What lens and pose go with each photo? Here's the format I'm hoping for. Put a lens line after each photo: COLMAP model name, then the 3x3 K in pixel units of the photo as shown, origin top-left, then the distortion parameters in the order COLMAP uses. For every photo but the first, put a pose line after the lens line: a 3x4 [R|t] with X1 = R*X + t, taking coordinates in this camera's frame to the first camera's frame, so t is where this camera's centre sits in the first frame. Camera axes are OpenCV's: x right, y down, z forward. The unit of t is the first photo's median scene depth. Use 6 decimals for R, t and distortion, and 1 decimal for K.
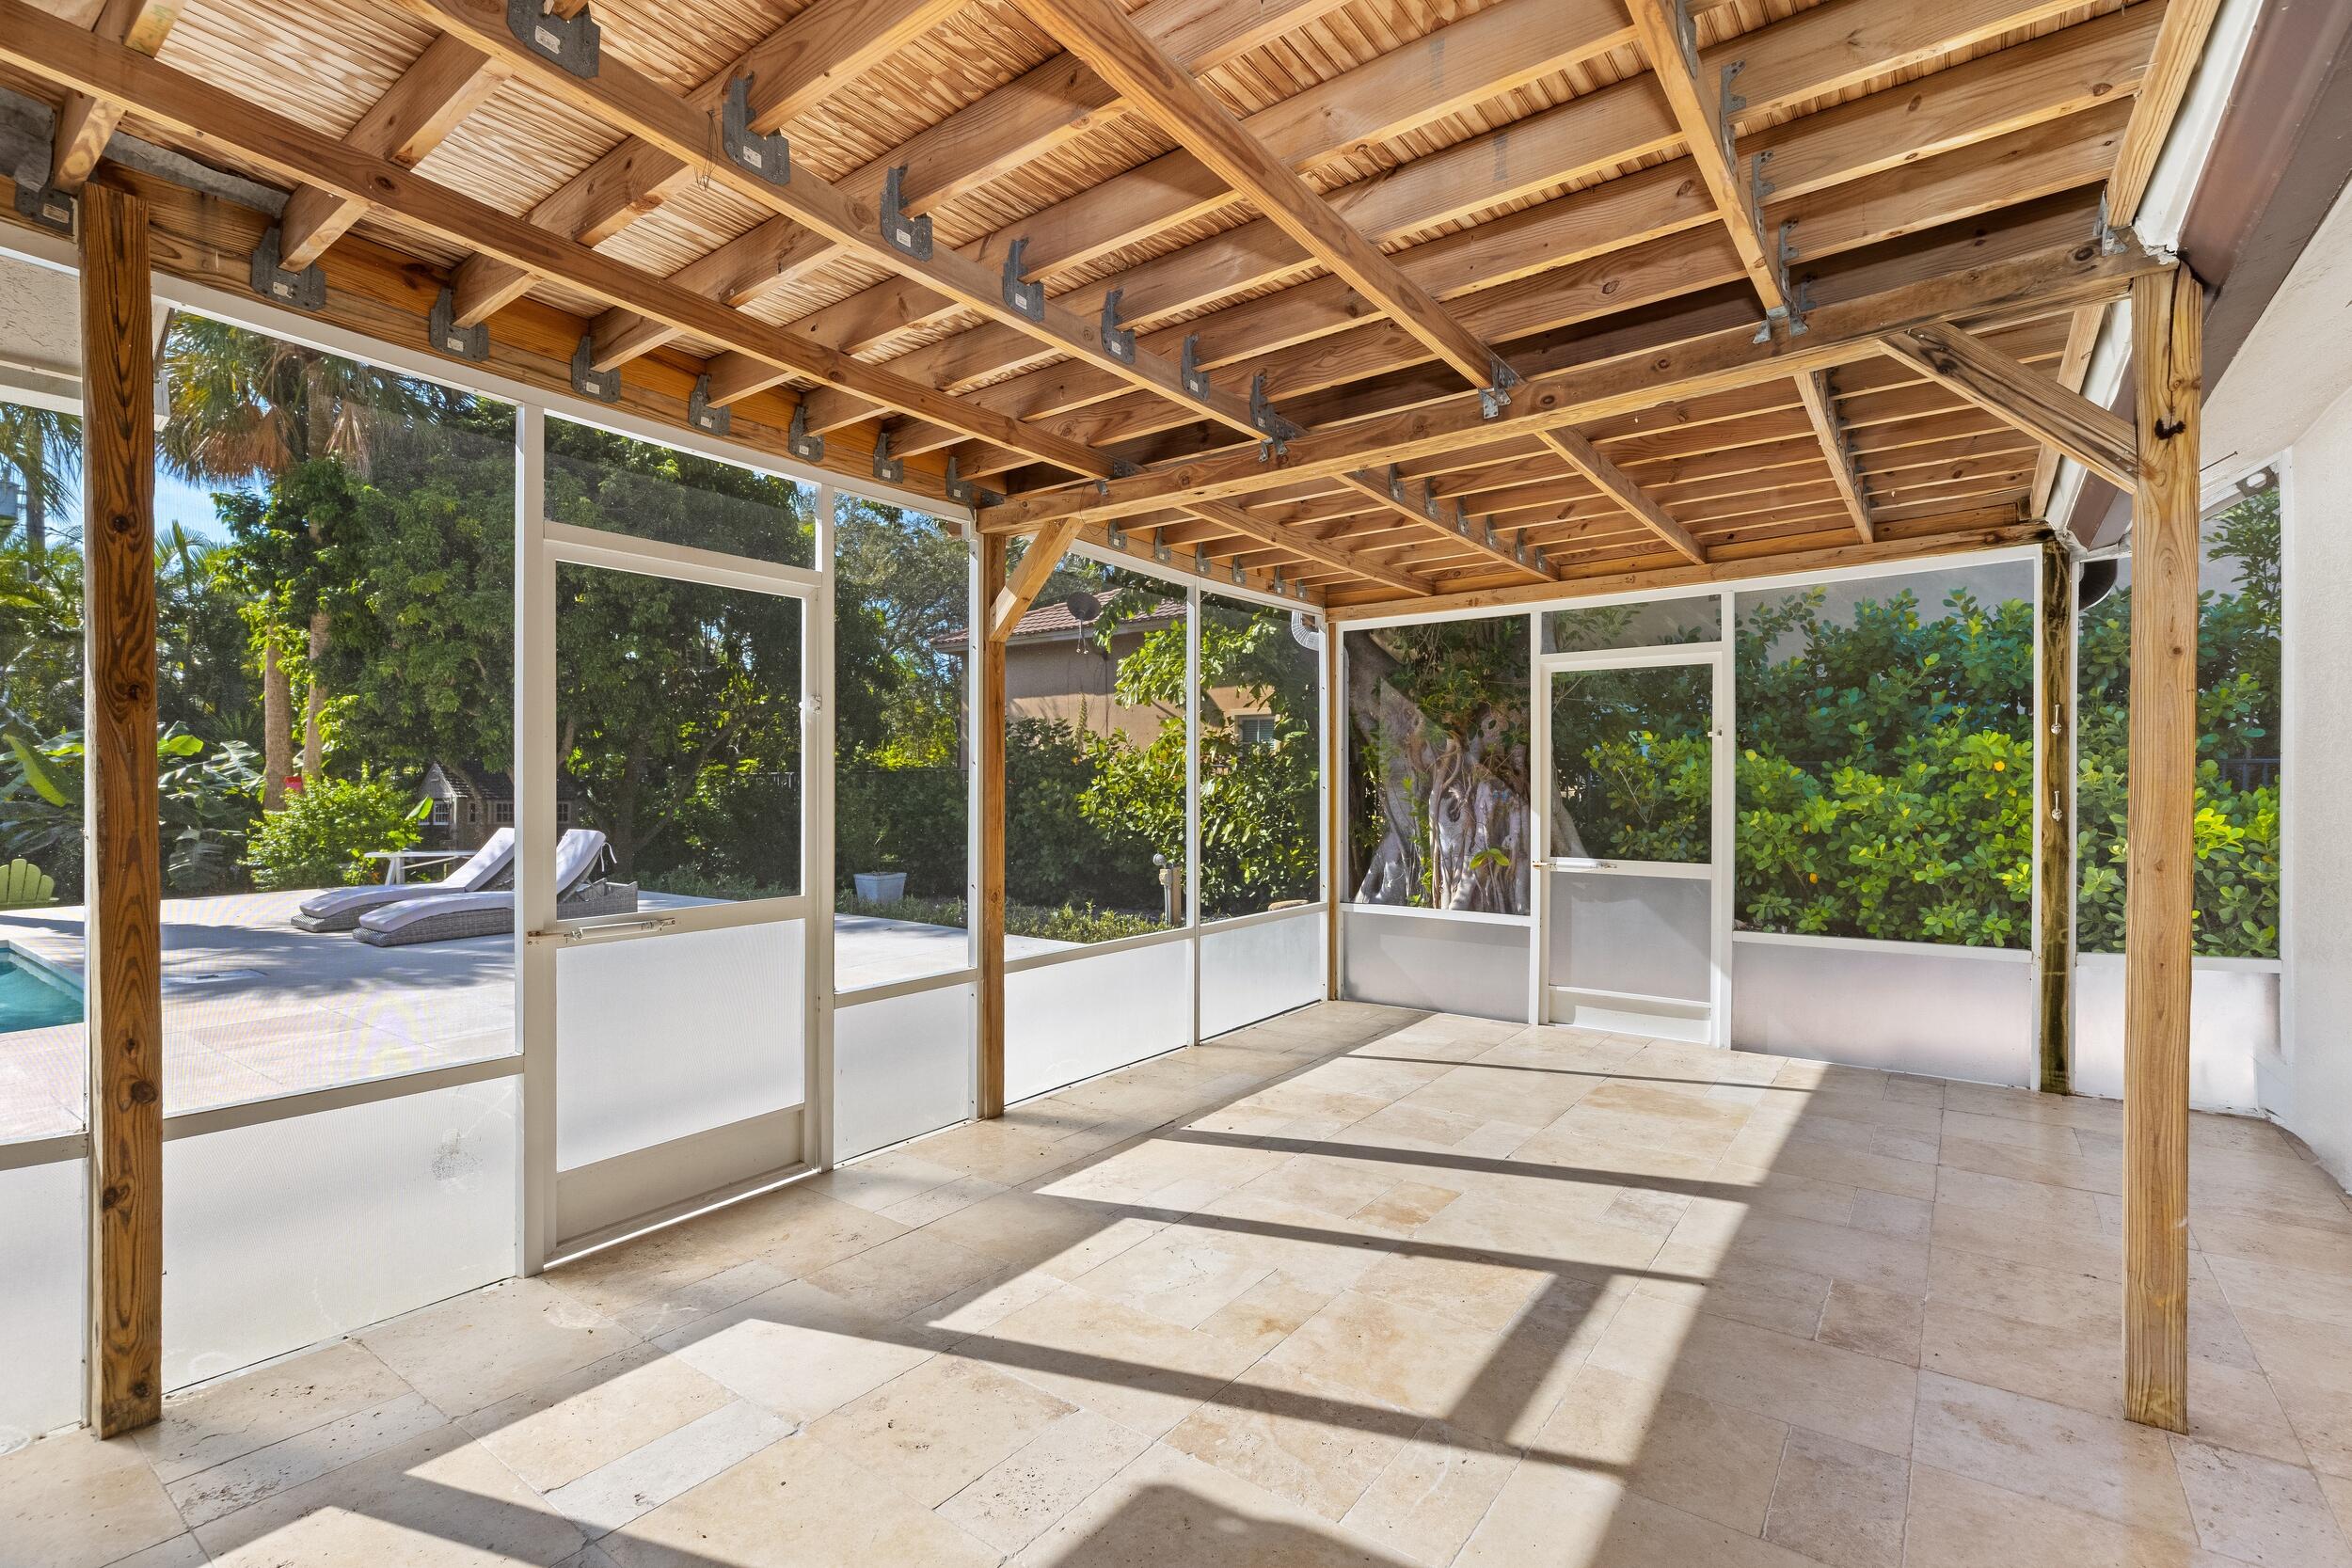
lens RADIAL K [[1069.2, 0, 1176.0], [0, 1069.2, 784.0], [0, 0, 1]] dist [0.003740, 0.000270]
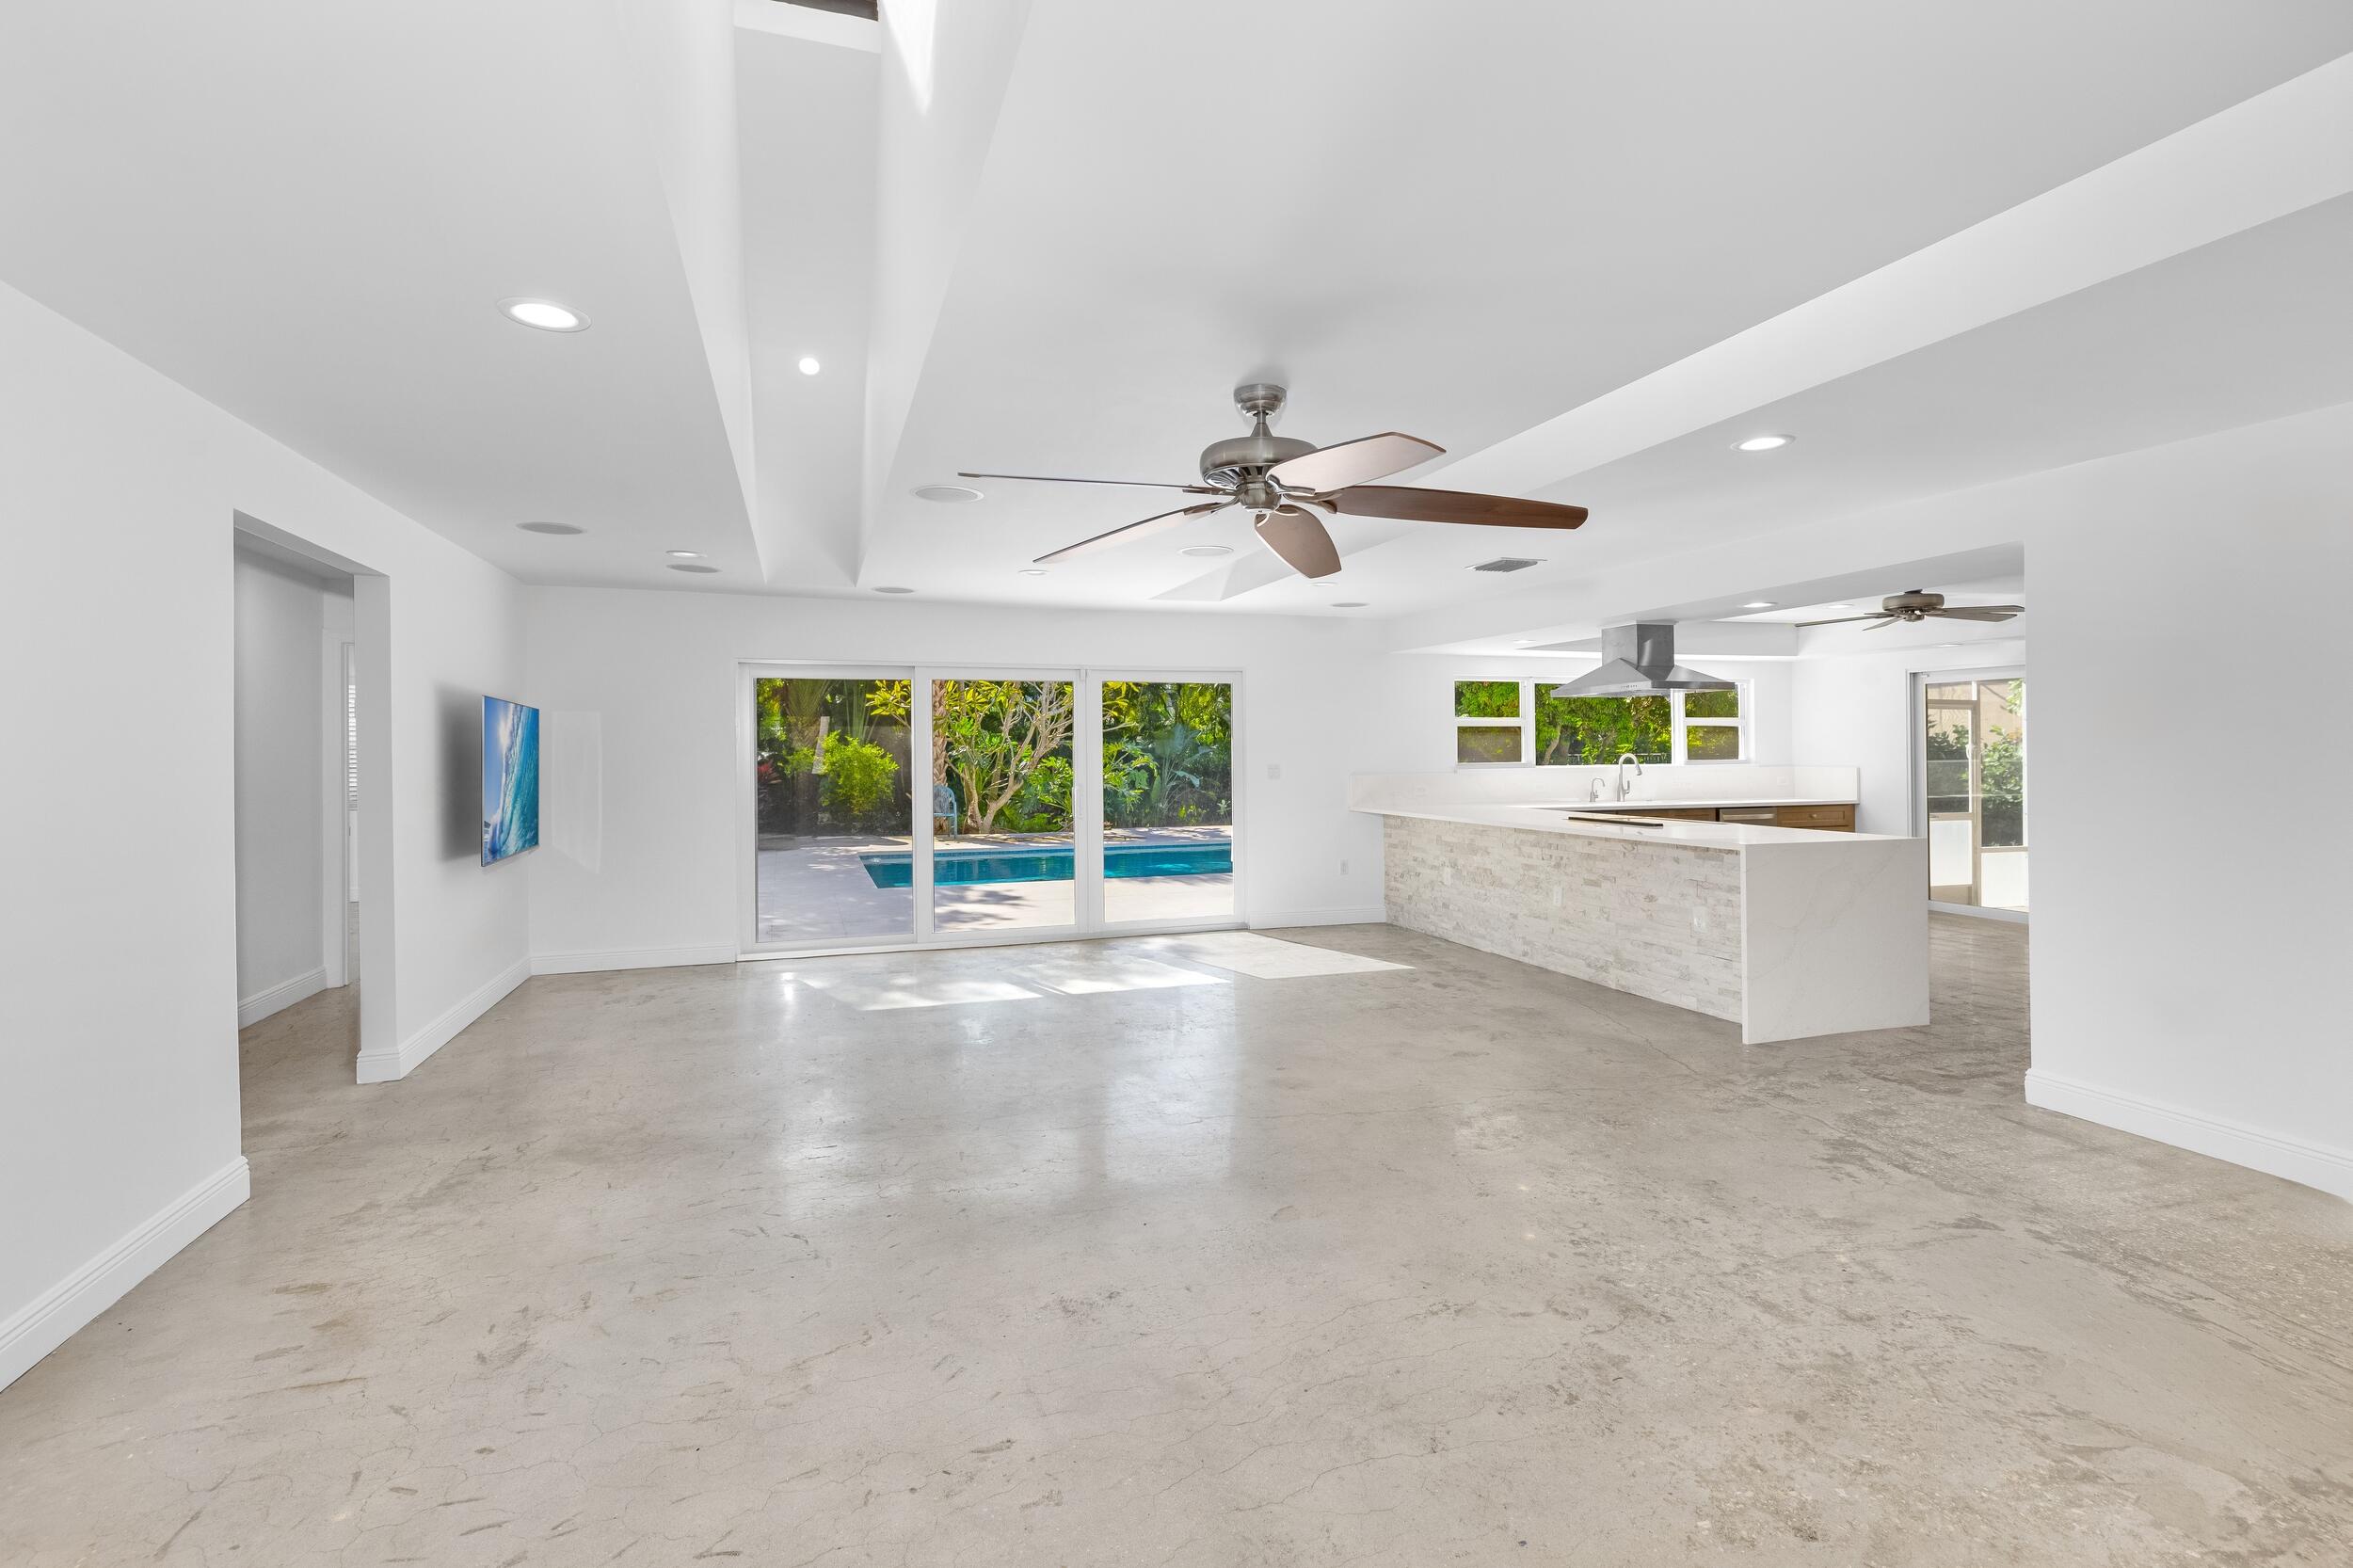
lens RADIAL K [[1111.1, 0, 1167.6], [0, 1111.1, 743.8], [0, 0, 1]] dist [0.004406, -0.000038]
pose [[0.823935, -0.002214, -0.566681, -0.195876], [-0.003780, 0.999949, -0.009404, -0.019996], [0.566672, 0.009890, 0.823884, -1.228081]]
